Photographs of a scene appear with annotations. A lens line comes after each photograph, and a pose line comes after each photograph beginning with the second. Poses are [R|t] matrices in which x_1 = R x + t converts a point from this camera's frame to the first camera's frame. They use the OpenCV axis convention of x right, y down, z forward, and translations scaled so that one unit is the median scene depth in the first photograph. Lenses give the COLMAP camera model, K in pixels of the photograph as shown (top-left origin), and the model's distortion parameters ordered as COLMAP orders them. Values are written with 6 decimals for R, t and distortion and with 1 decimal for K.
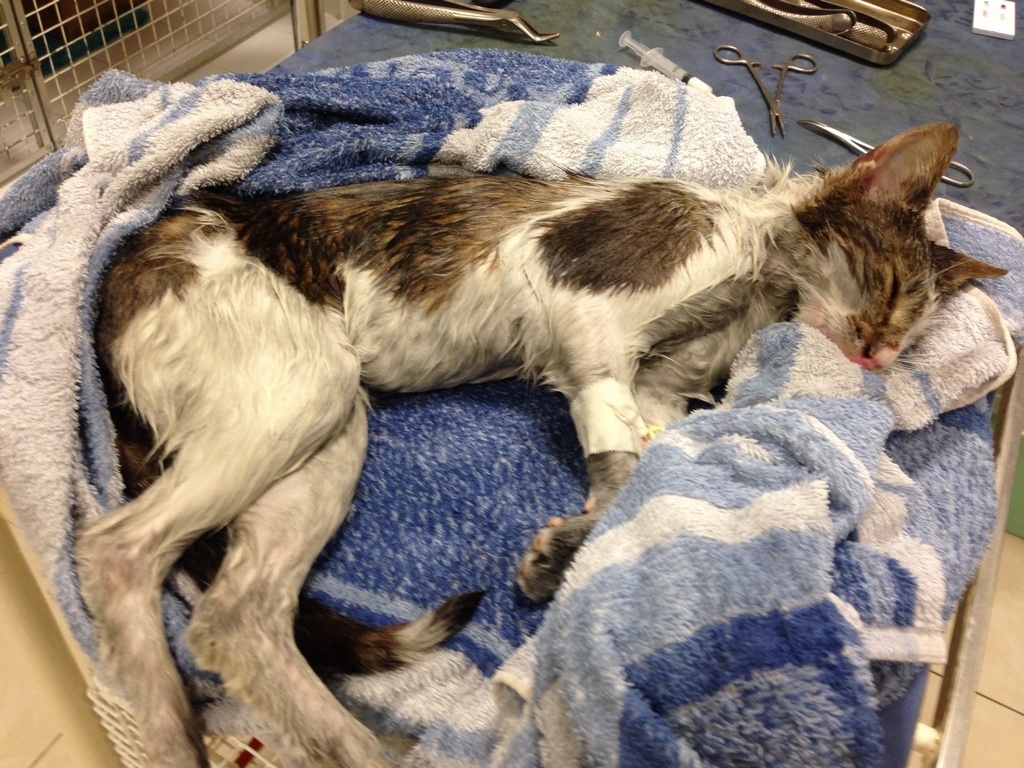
lens RADIAL K [[985.9, 0, 512.0], [0, 985.9, 384.0], [0, 0, 1]] dist [-0.017865, -0.000338]
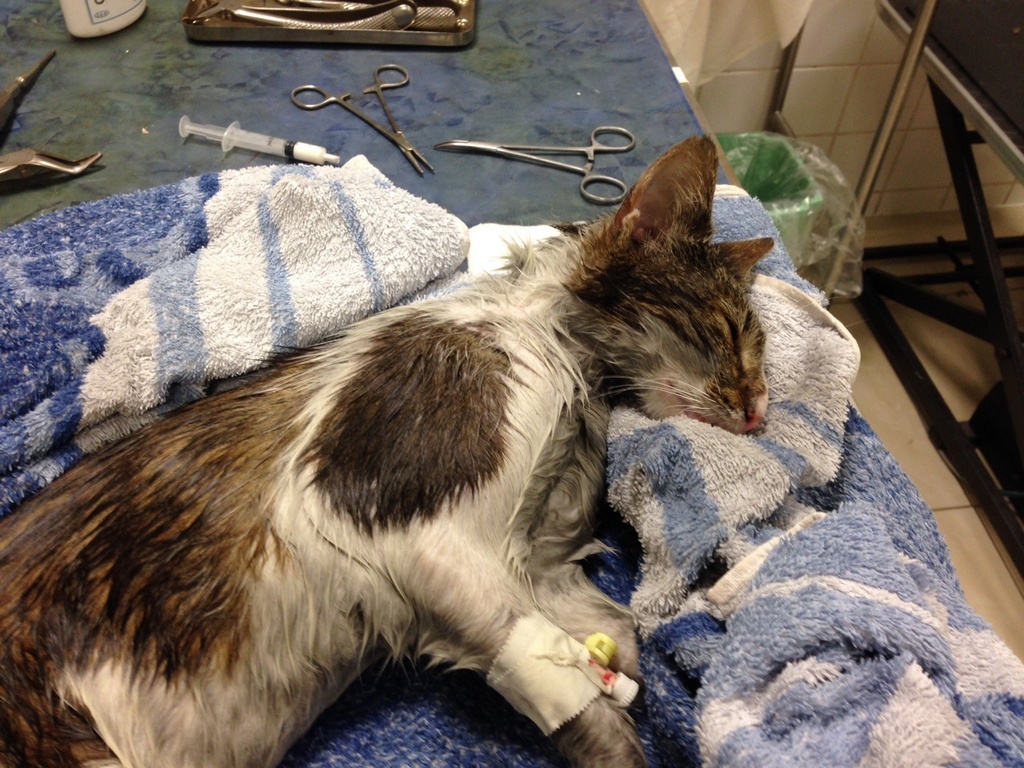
lens RADIAL K [[945.6, 0, 533.0], [0, 945.6, 370.2], [0, 0, 1]] dist [0.095353, -0.206489]
pose [[0.795714, -0.466777, 0.385951, -0.071717], [0.447283, 0.882530, 0.145186, -0.241504], [-0.408383, 0.057103, 0.911023, 0.296369]]
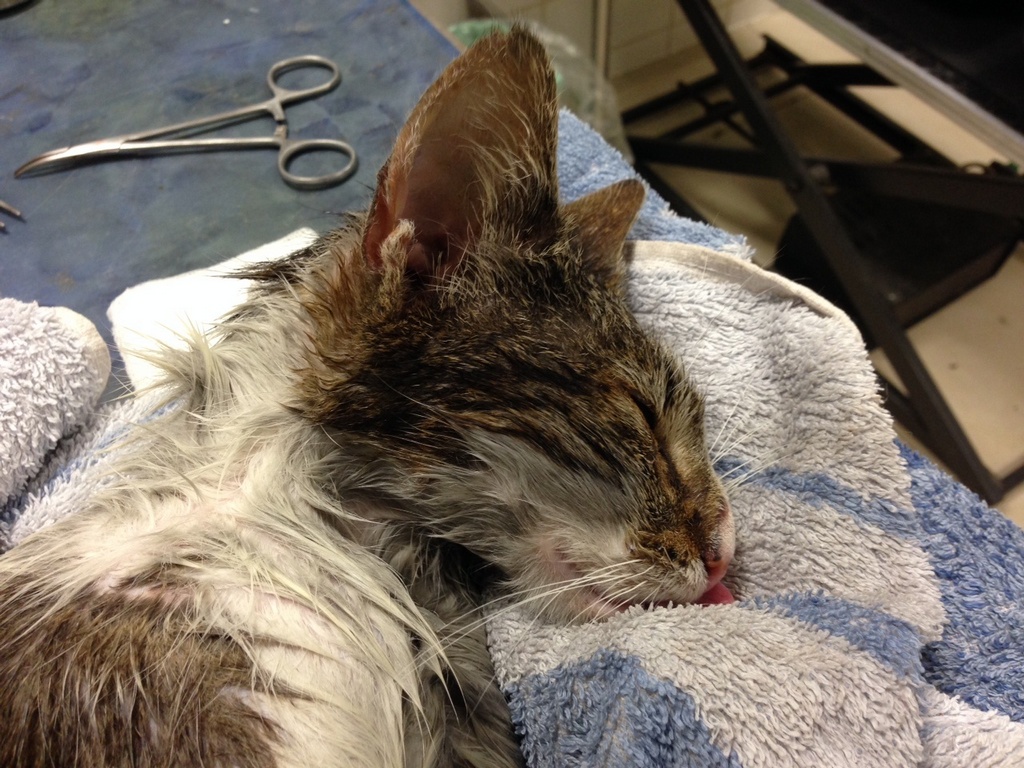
lens RADIAL K [[985.9, 0, 512.0], [0, 985.9, 384.0], [0, 0, 1]] dist [-0.017865, -0.000338]
pose [[0.513588, -0.723054, 0.461975, 0.155508], [0.663430, 0.676075, 0.320598, -0.255245], [-0.544139, 0.141833, 0.826919, 0.632636]]
